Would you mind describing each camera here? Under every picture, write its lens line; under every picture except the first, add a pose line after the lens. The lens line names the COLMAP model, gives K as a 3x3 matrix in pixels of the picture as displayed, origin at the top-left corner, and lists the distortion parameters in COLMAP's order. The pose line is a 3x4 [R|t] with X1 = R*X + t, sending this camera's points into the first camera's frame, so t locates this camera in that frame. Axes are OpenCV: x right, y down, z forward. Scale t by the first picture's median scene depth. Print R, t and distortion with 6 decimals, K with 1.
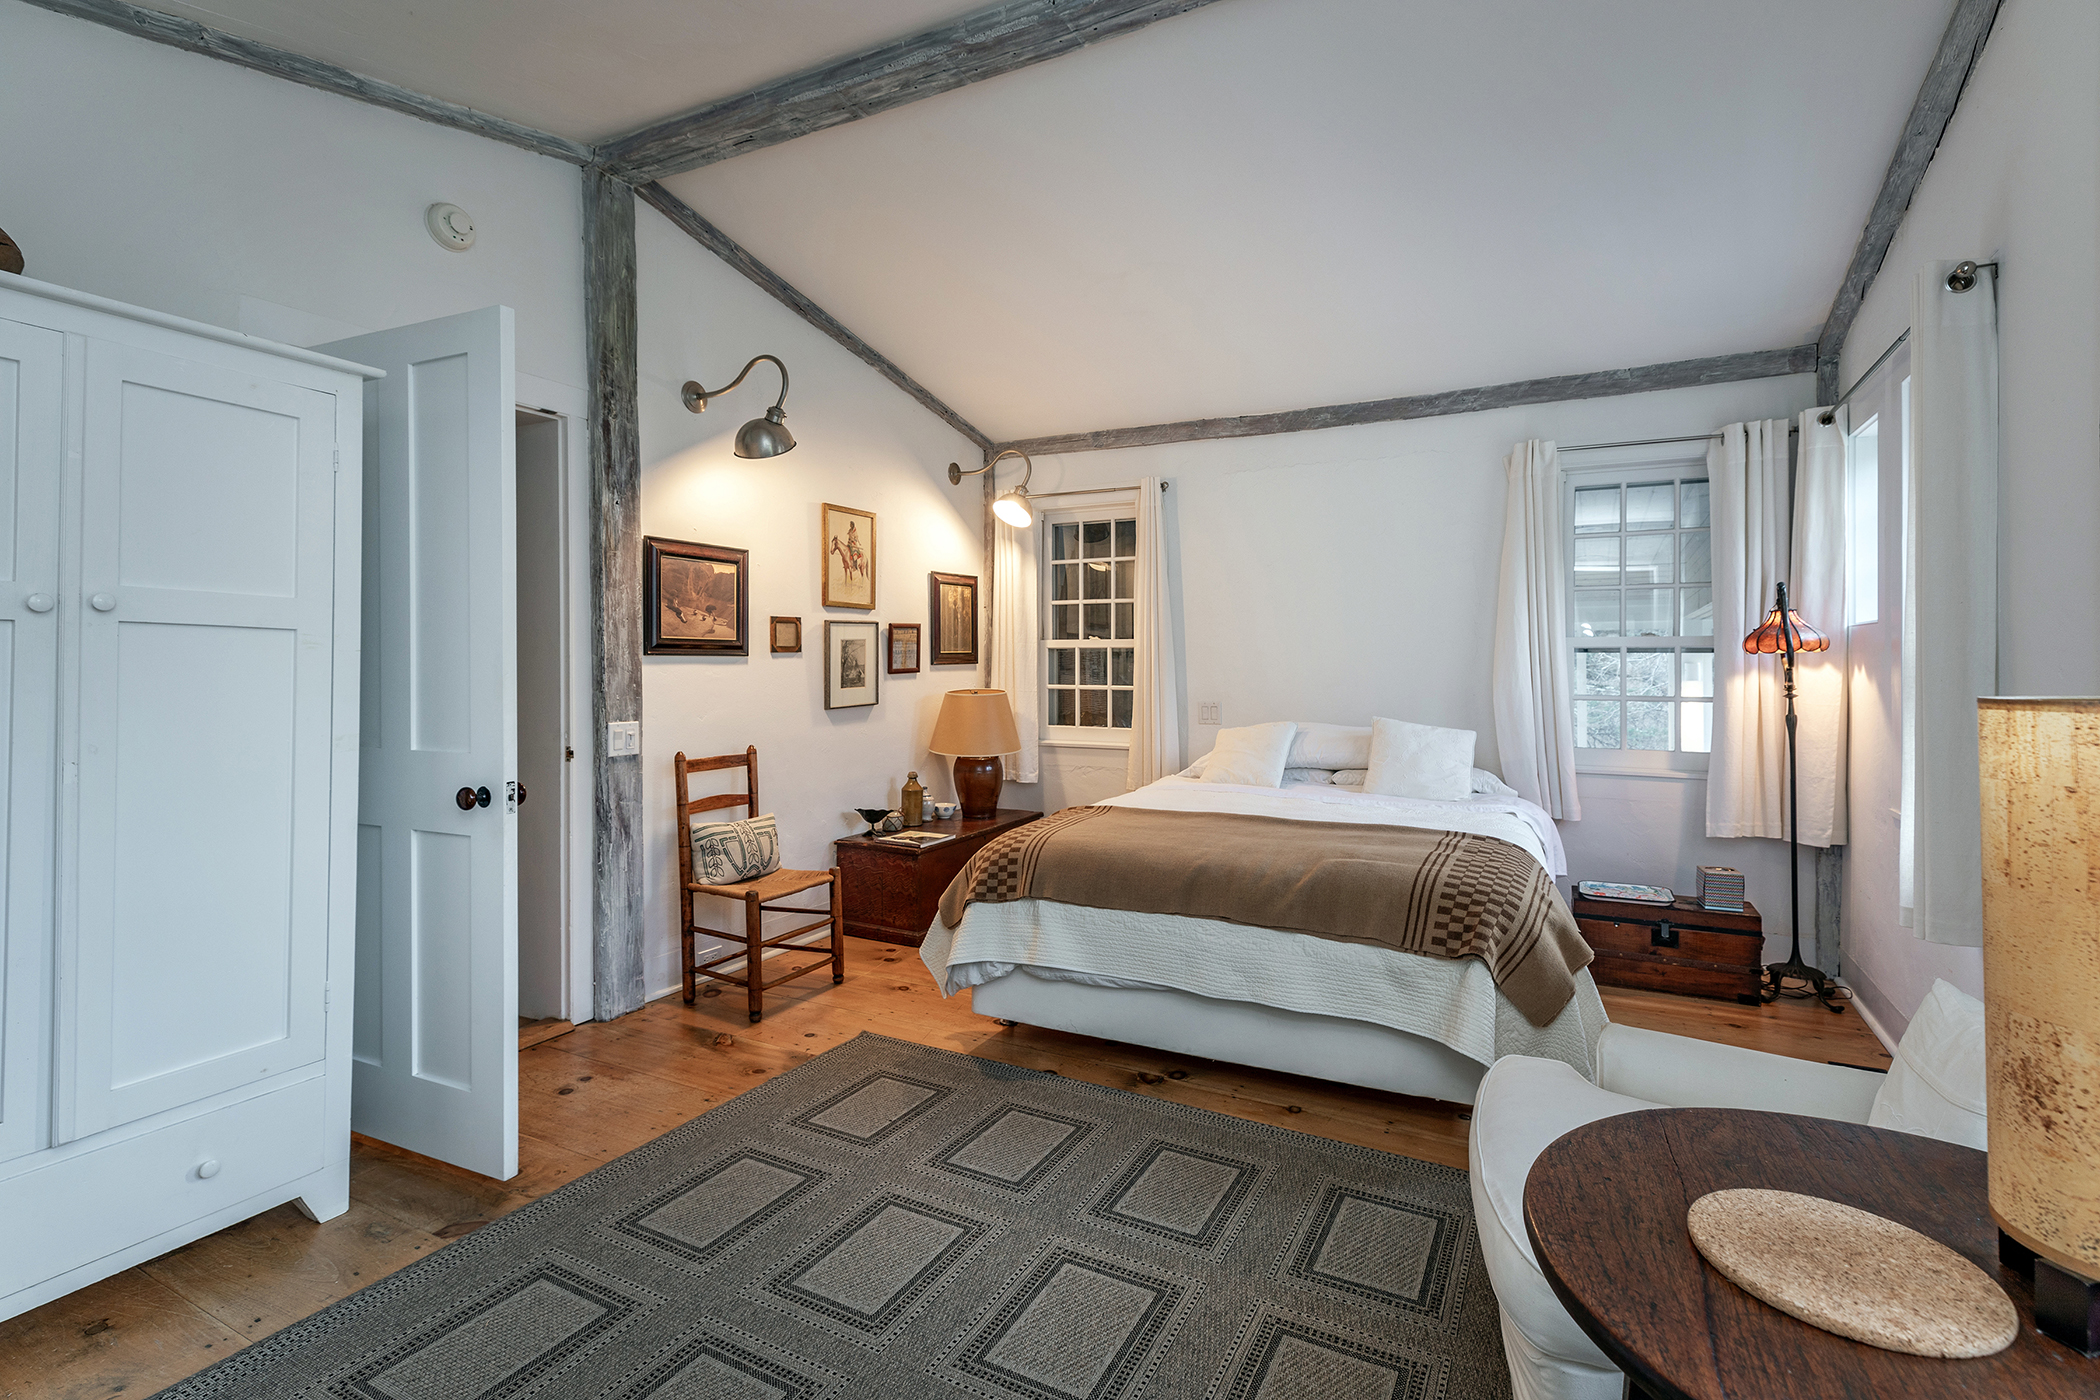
lens RADIAL K [[976.0, 0, 1056.6], [0, 976.0, 668.7], [0, 0, 1]] dist [0.024263, -0.000560]
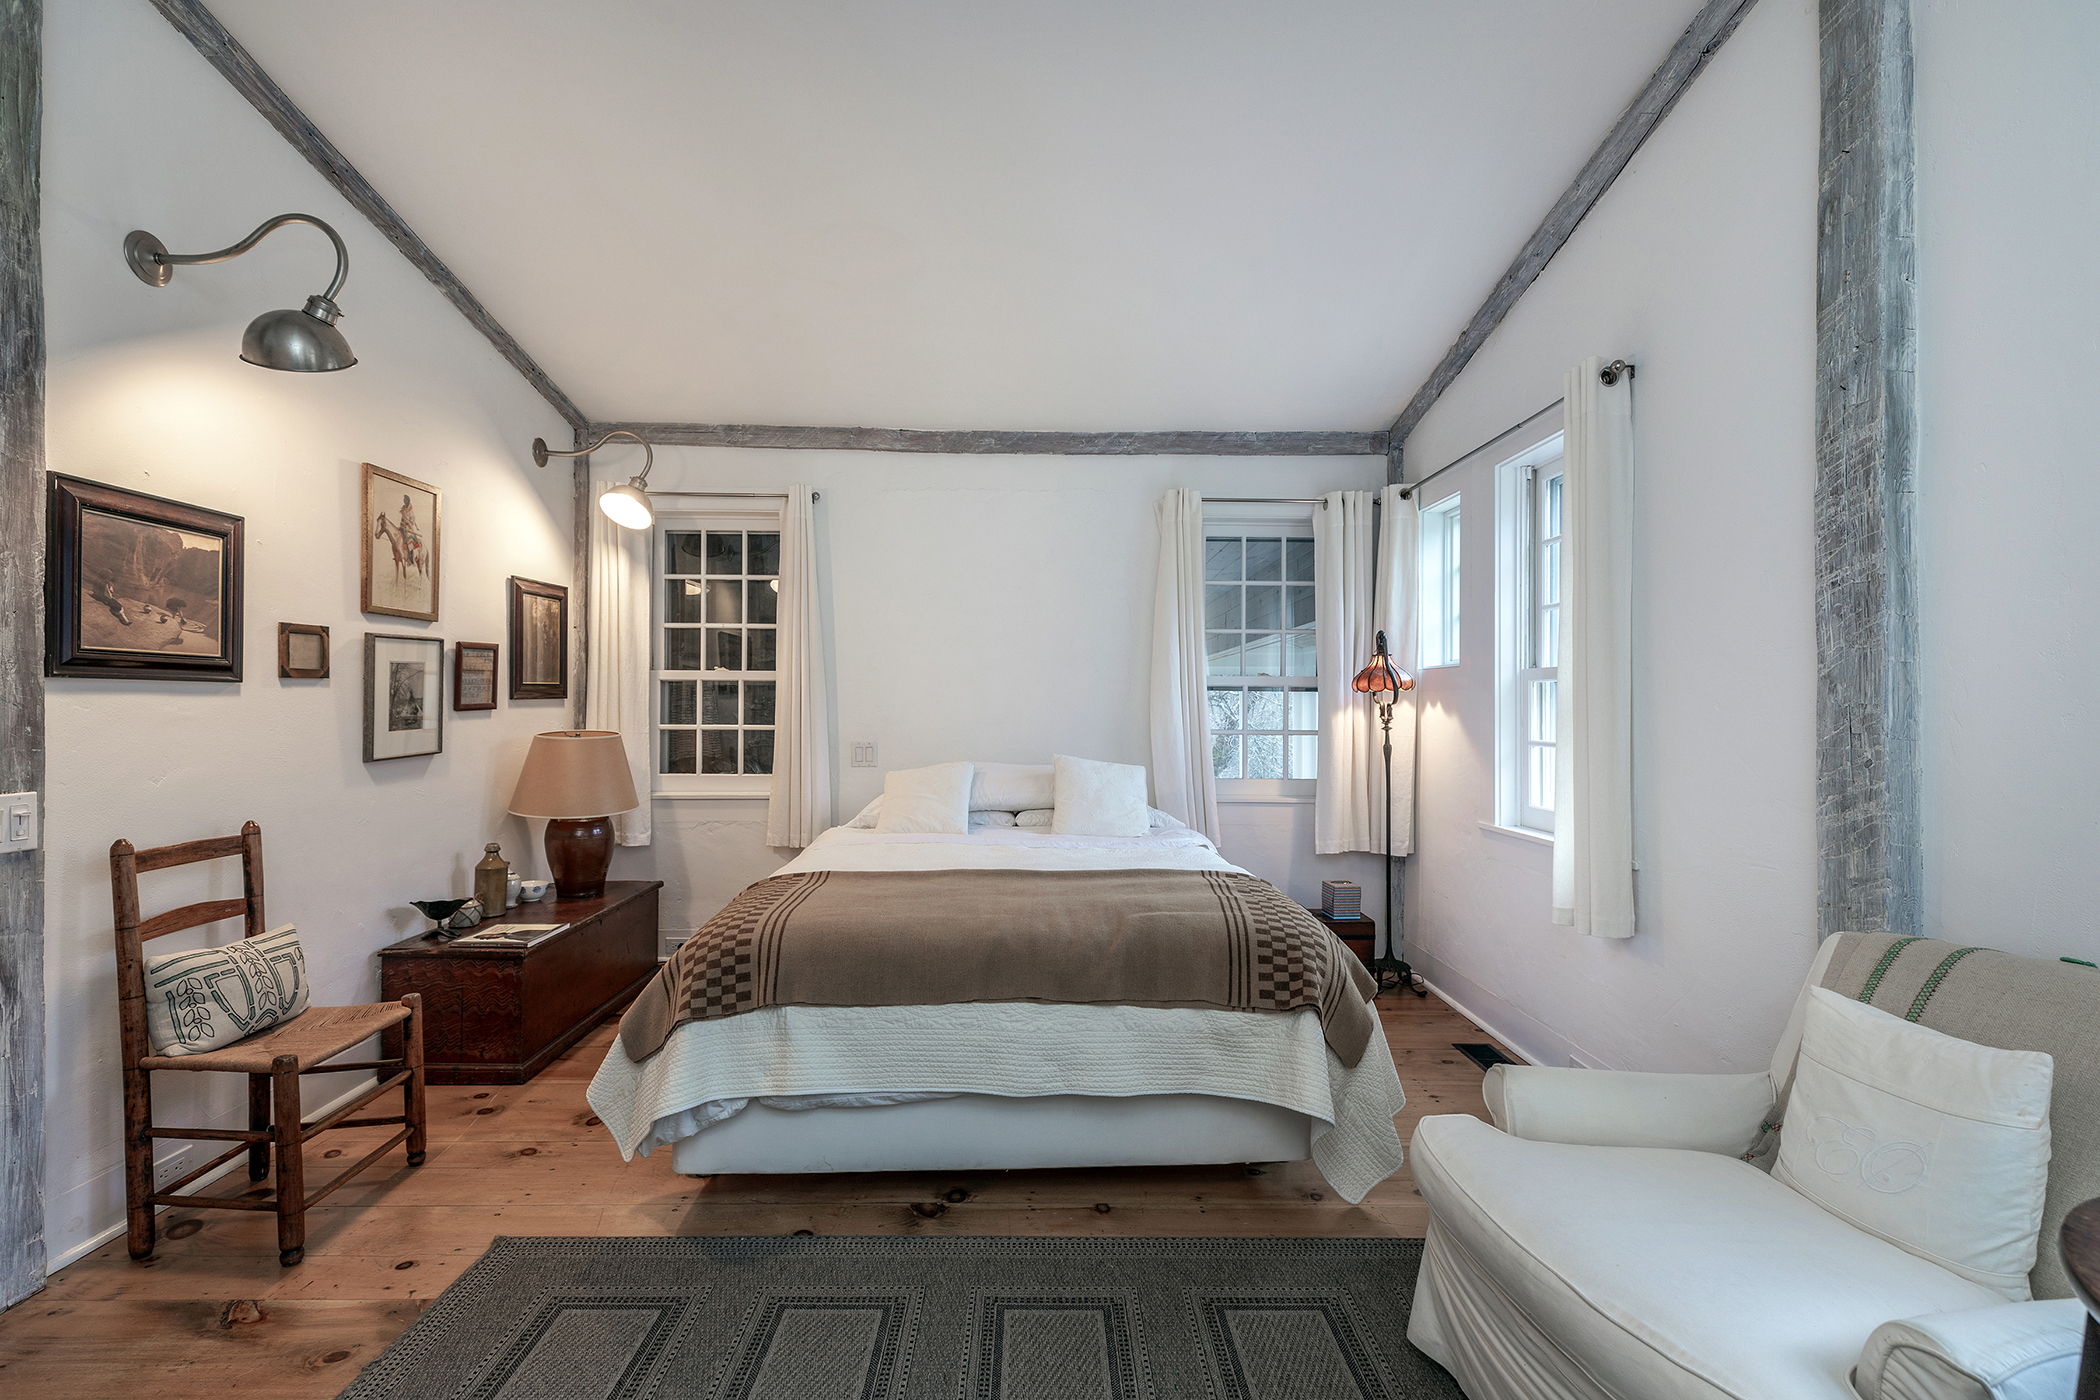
lens RADIAL K [[961.8, 0, 1050.0], [0, 961.8, 700.0], [0, 0, 1]] dist [0.028258, -0.012996]
pose [[0.884397, 0.004341, 0.466715, -0.150381], [-0.000008, 0.999957, -0.009285, 0.004934], [-0.466735, 0.008208, 0.884359, 0.193659]]
